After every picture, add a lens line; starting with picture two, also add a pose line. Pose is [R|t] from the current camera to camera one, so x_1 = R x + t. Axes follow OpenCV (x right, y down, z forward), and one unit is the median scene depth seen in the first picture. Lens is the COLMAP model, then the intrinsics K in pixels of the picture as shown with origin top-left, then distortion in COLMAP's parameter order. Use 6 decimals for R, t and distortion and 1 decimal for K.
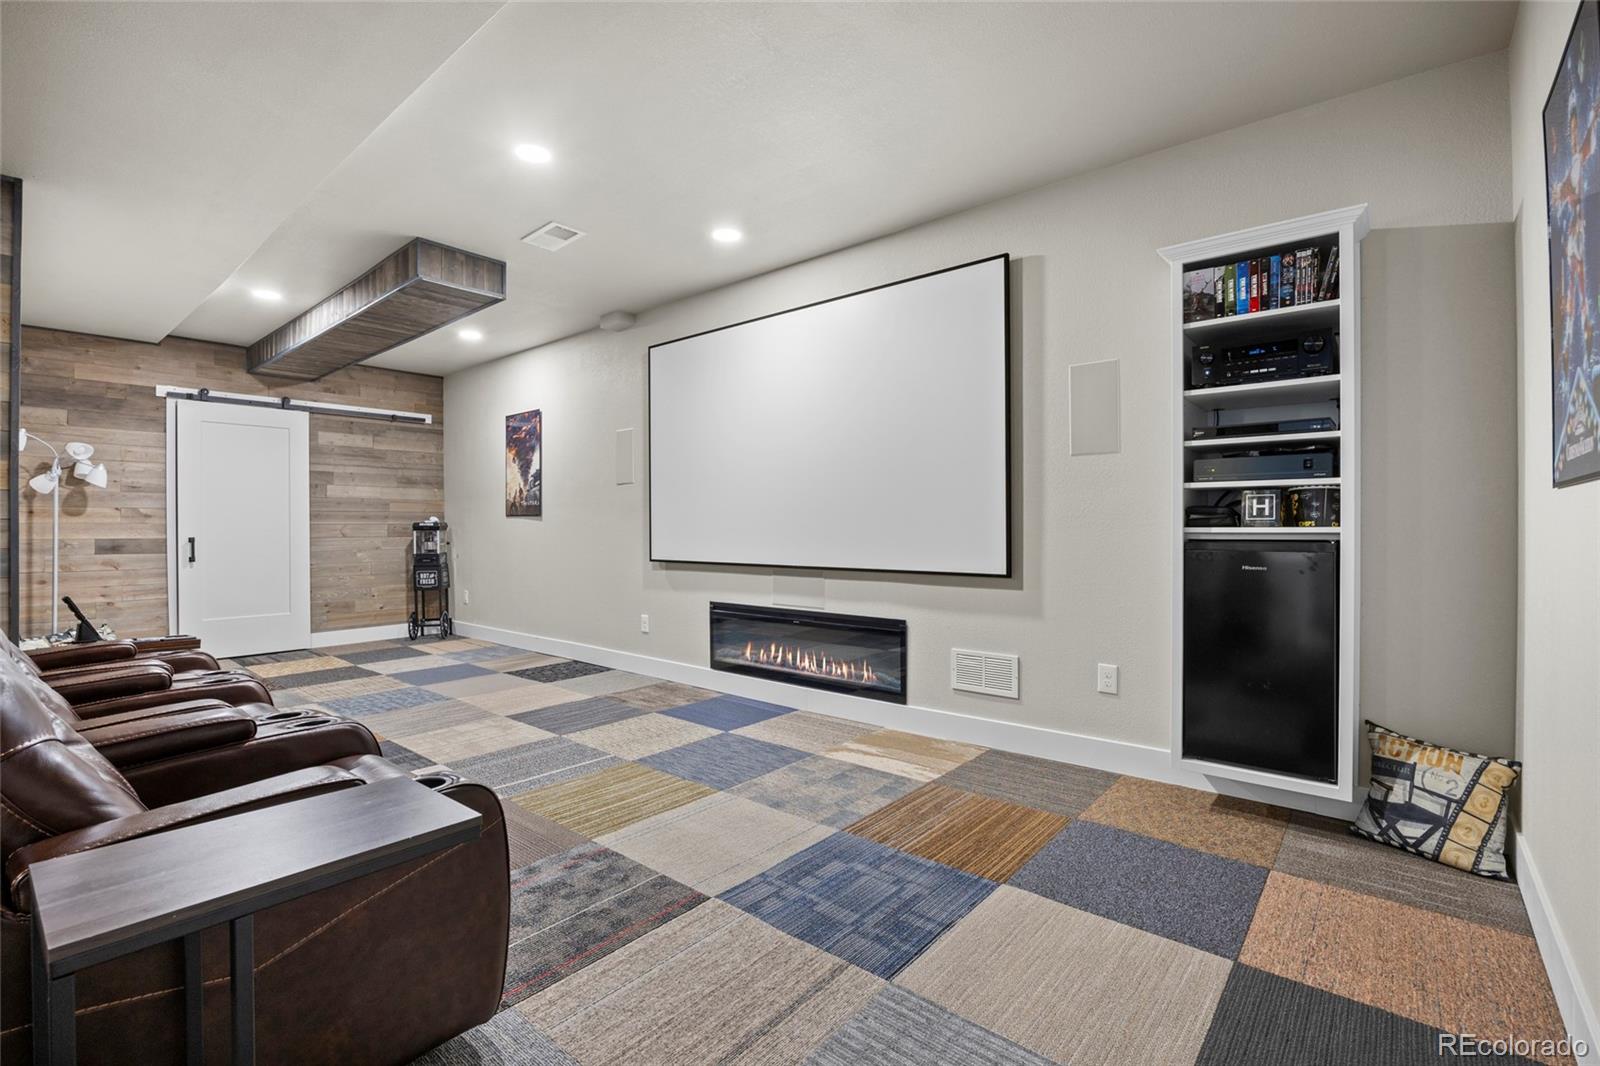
lens RADIAL K [[716.4, 0, 803.1], [0, 716.4, 526.7], [0, 0, 1]] dist [-0.016877, -0.000196]
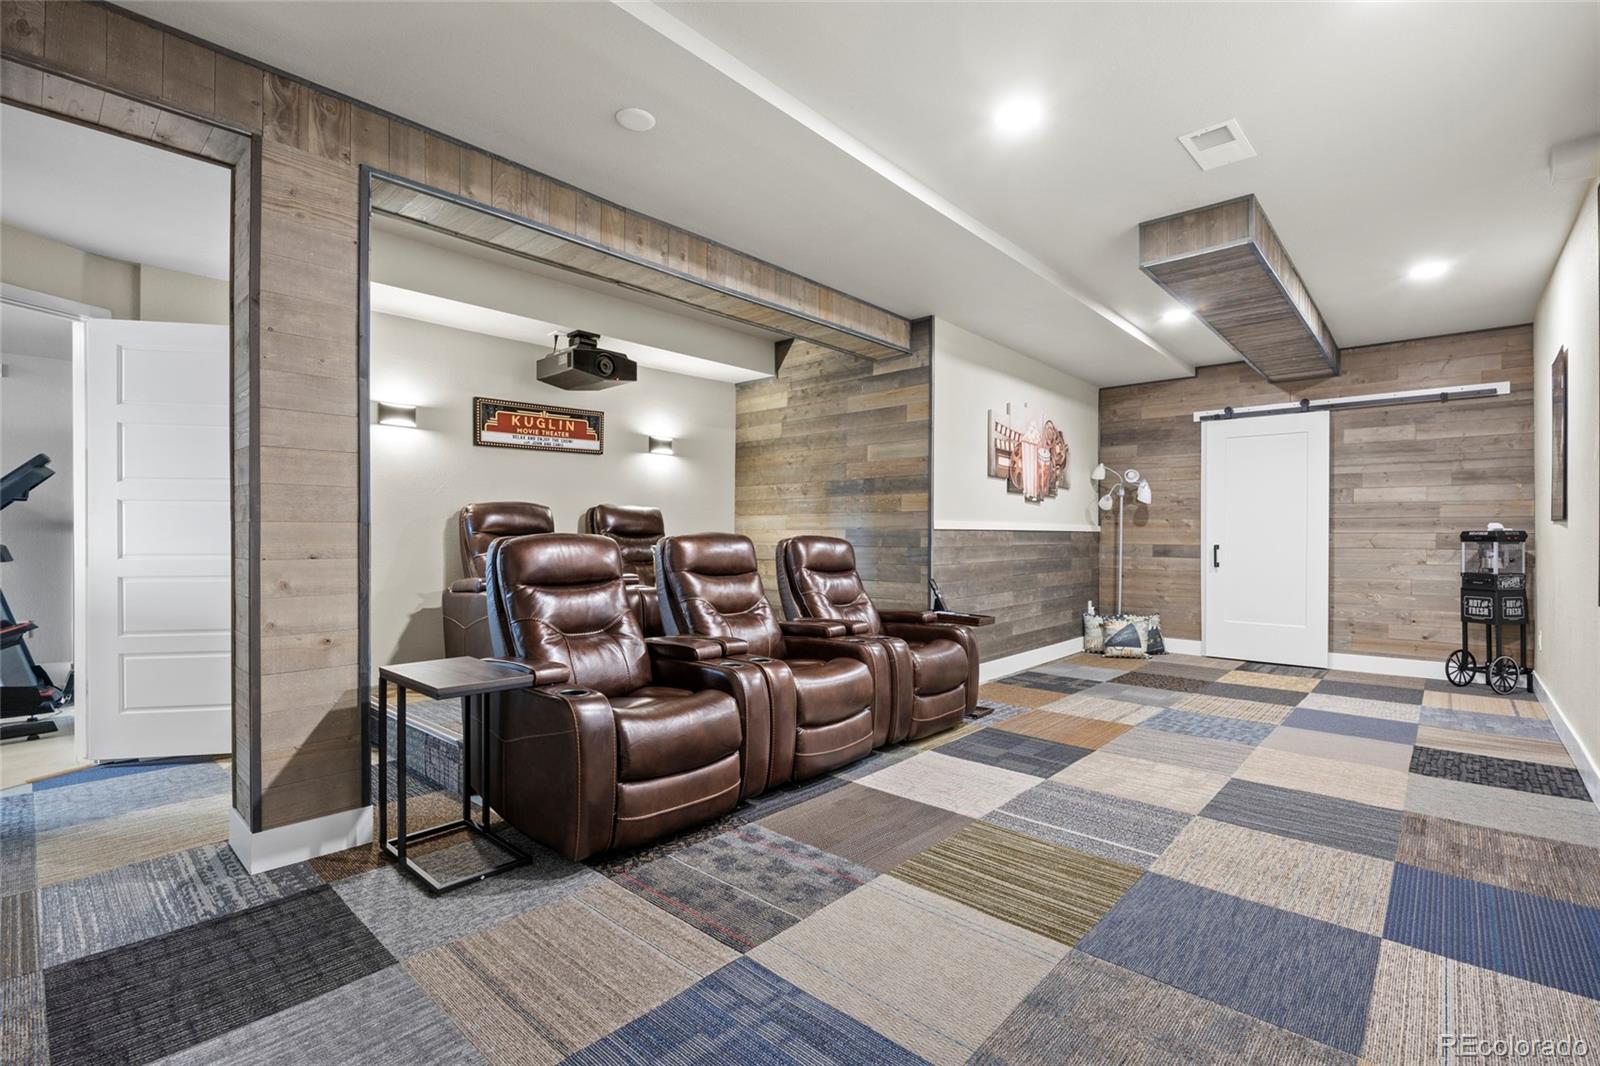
lens RADIAL K [[716.4, 0, 803.2], [0, 716.4, 538.1], [0, 0, 1]] dist [-0.016877, -0.000196]
pose [[-0.032681, 0.007990, -0.999434, 0.280143], [-0.004820, 0.999955, 0.008152, -0.001400], [0.999454, 0.005083, -0.032641, 0.411772]]
